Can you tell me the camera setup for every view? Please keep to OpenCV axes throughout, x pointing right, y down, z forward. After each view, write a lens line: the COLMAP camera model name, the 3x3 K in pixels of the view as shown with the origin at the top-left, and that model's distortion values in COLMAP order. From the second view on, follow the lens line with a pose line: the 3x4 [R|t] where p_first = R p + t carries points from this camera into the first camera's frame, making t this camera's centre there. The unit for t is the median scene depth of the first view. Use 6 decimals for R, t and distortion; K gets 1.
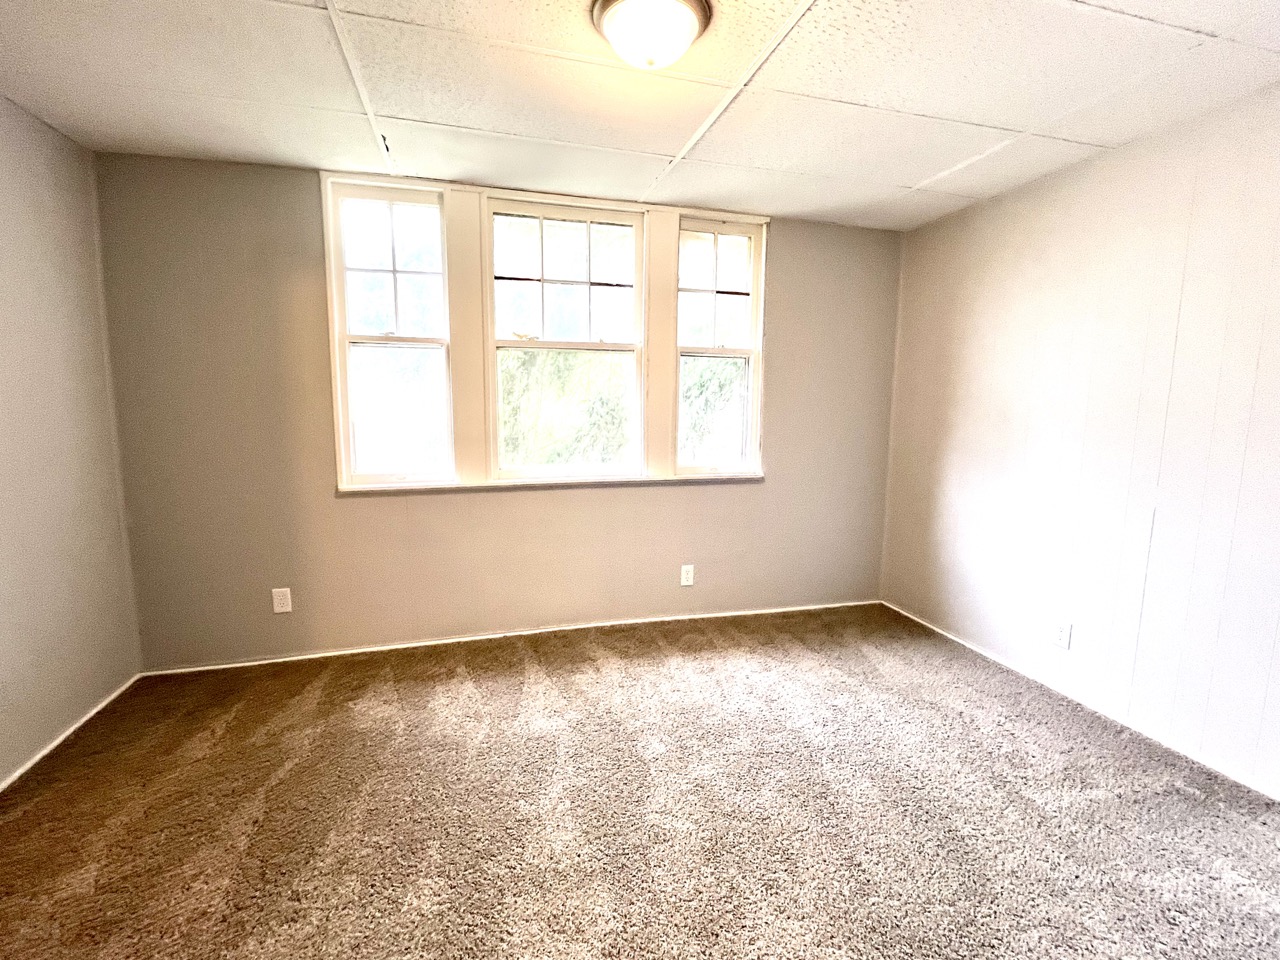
lens RADIAL K [[574.0, 0, 640.0], [0, 574.0, 480.0], [0, 0, 1]] dist [-0.002865, -0.000550]
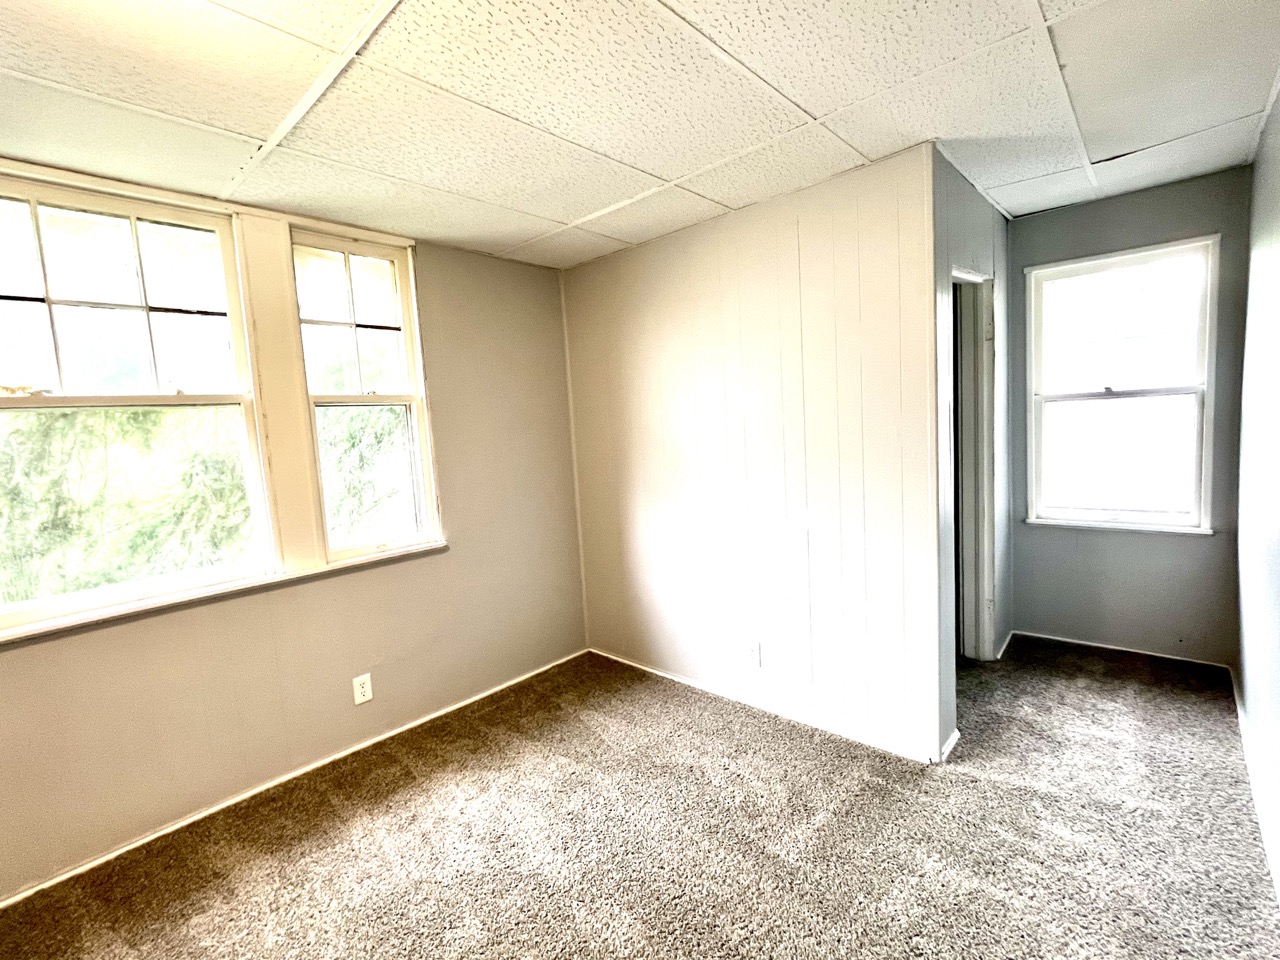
lens RADIAL K [[574.0, 0, 640.0], [0, 574.0, 480.0], [0, 0, 1]] dist [-0.002865, -0.000550]
pose [[0.845352, -0.111177, 0.522512, 0.030440], [0.134336, 0.990914, -0.006496, -0.065342], [-0.517042, 0.075684, 0.852607, 0.153311]]
